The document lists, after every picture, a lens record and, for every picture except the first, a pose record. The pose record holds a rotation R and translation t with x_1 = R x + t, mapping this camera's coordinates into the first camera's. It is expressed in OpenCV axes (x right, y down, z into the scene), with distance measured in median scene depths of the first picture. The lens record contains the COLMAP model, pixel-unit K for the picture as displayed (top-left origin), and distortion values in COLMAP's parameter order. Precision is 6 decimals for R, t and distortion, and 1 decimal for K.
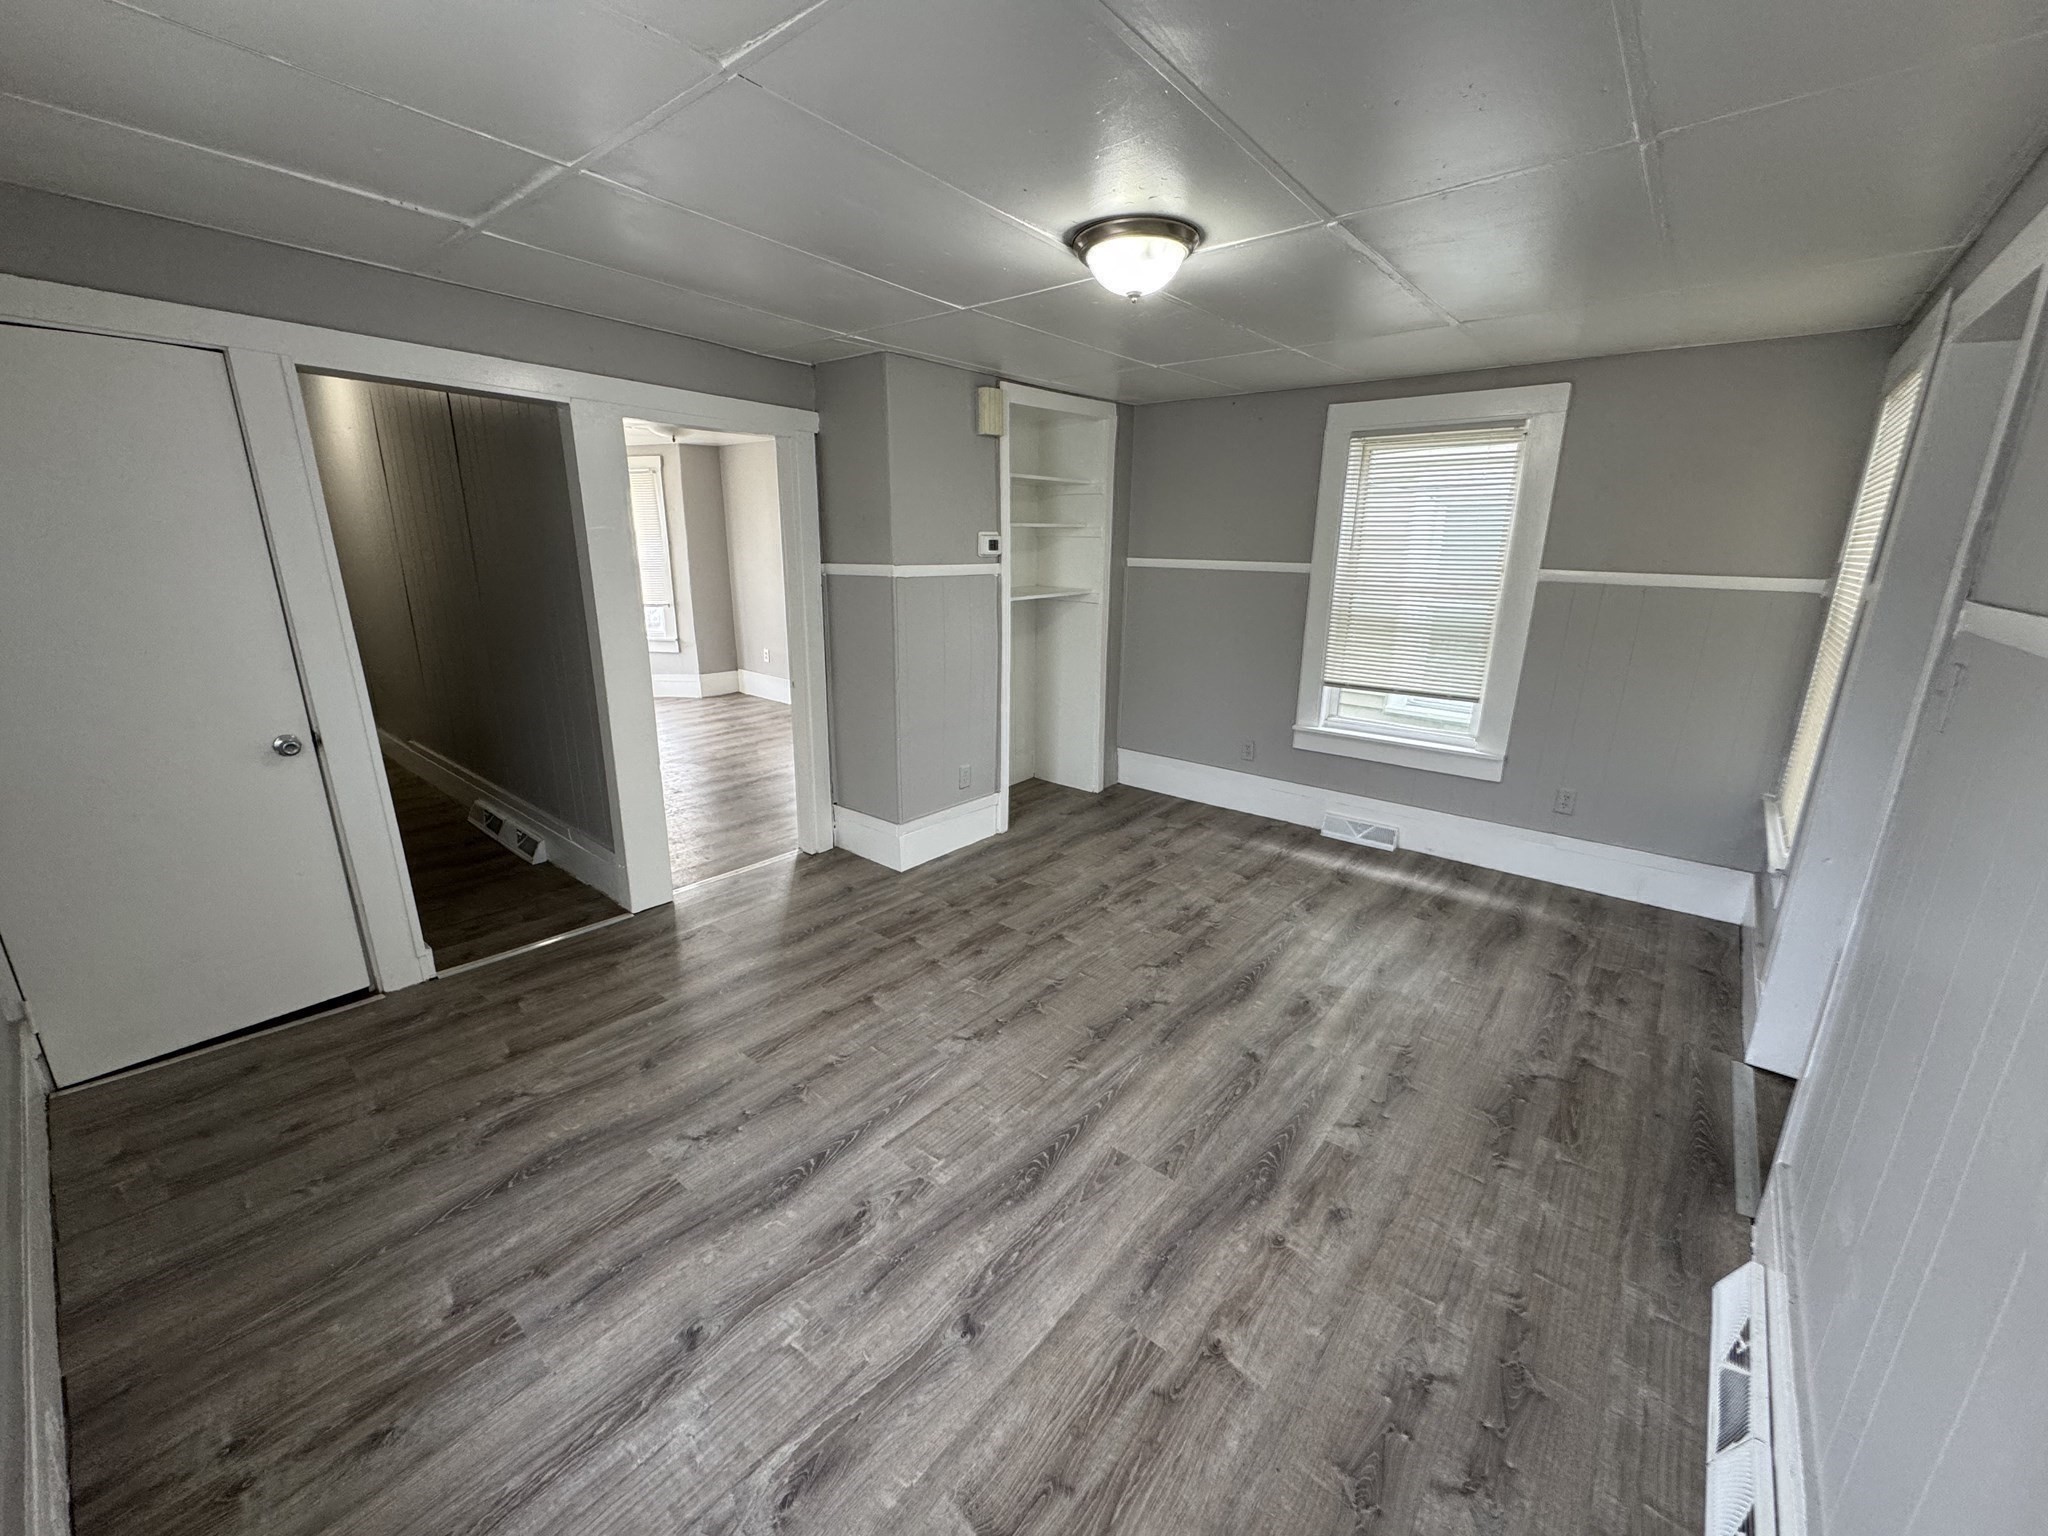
lens RADIAL K [[814.7, 0, 1026.7], [0, 814.7, 762.1], [0, 0, 1]] dist [-0.002710, 0.000459]
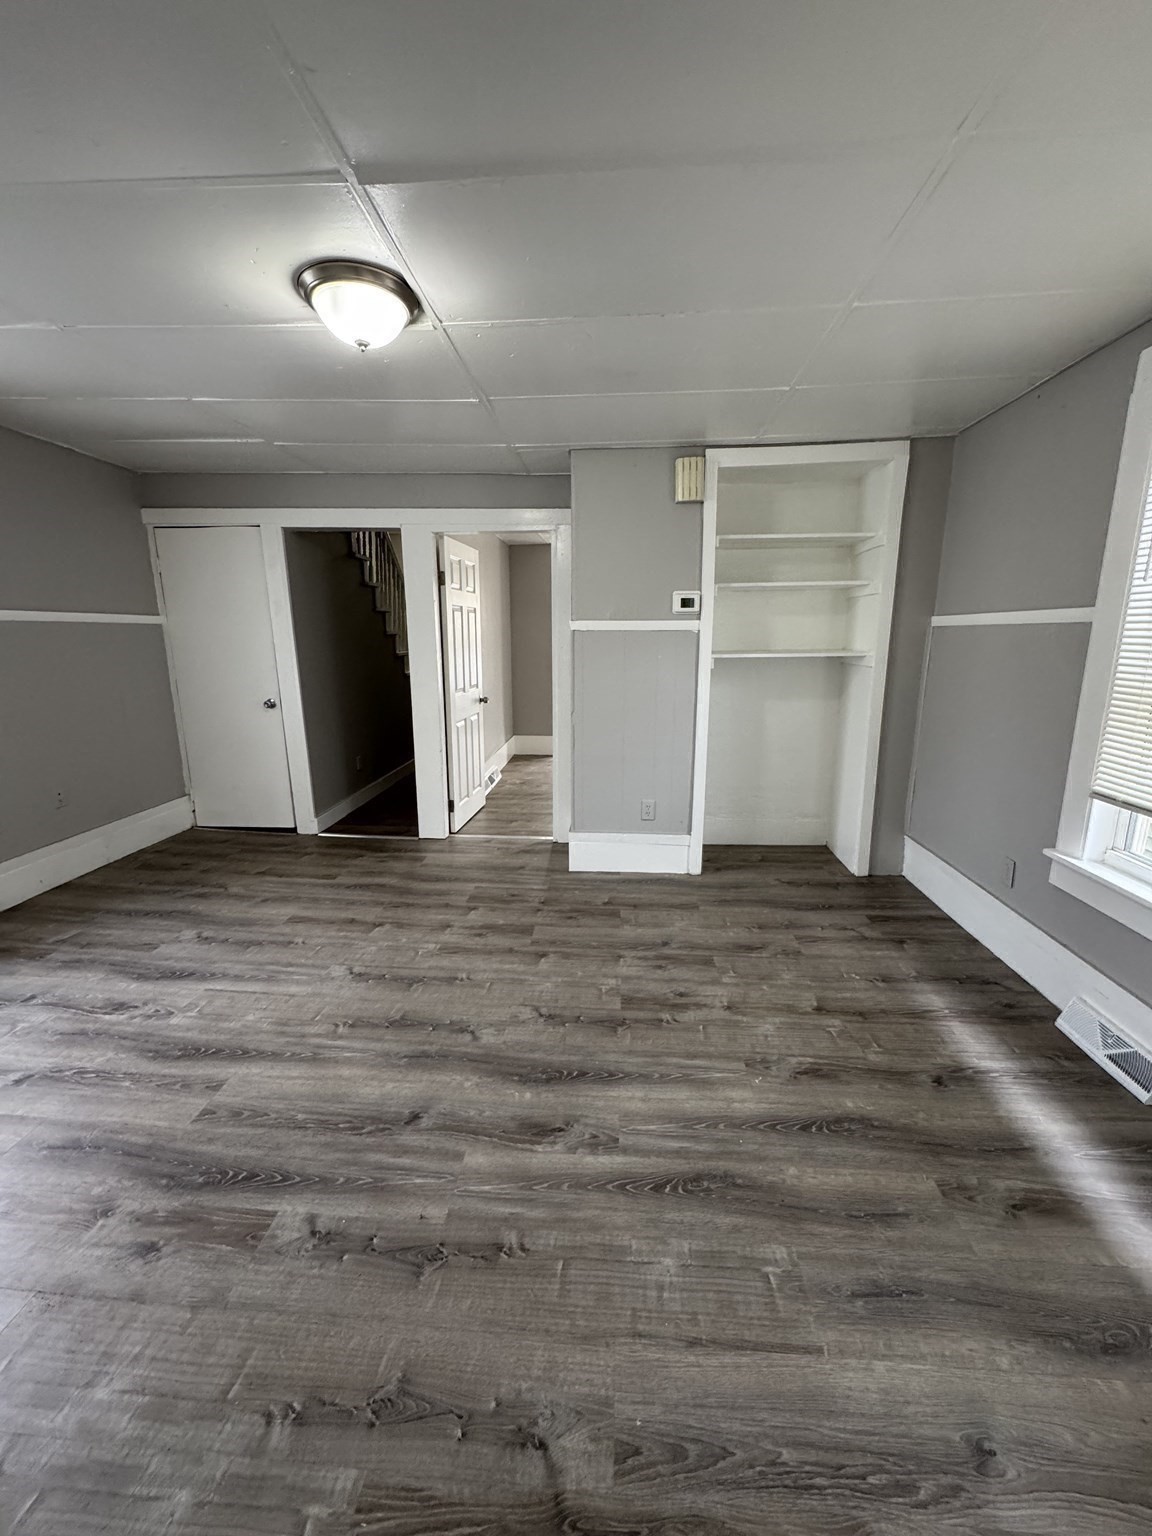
lens RADIAL K [[611.0, 0, 577.5], [0, 611.0, 766.9], [0, 0, 1]] dist [-0.002710, 0.000459]
pose [[0.581118, 0.158976, -0.798141, 0.802750], [-0.206652, 0.977415, 0.044223, -0.087333], [0.787145, 0.139239, 0.600846, 0.623393]]
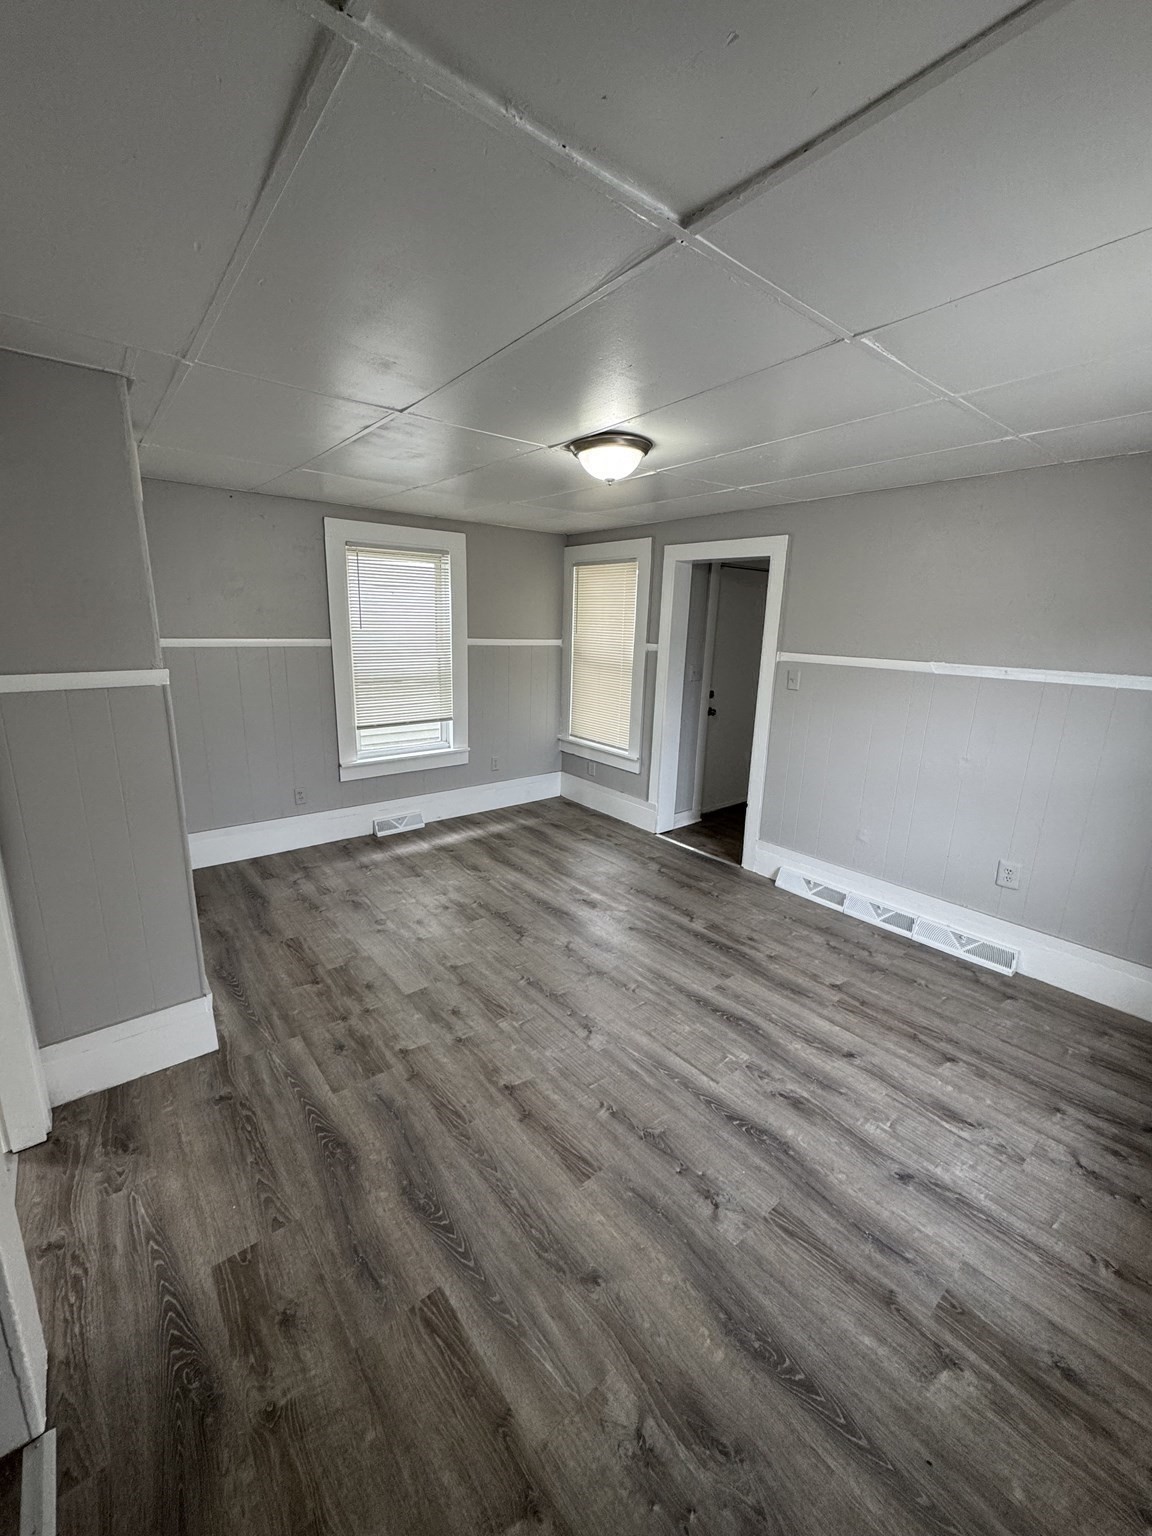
lens RADIAL K [[611.0, 0, 575.8], [0, 611.0, 764.0], [0, 0, 1]] dist [-0.002710, 0.000459]
pose [[0.196952, -0.236190, 0.951538, -0.835339], [0.233684, 0.953885, 0.188404, -0.229420], [-0.952156, 0.185252, 0.243064, 0.675143]]
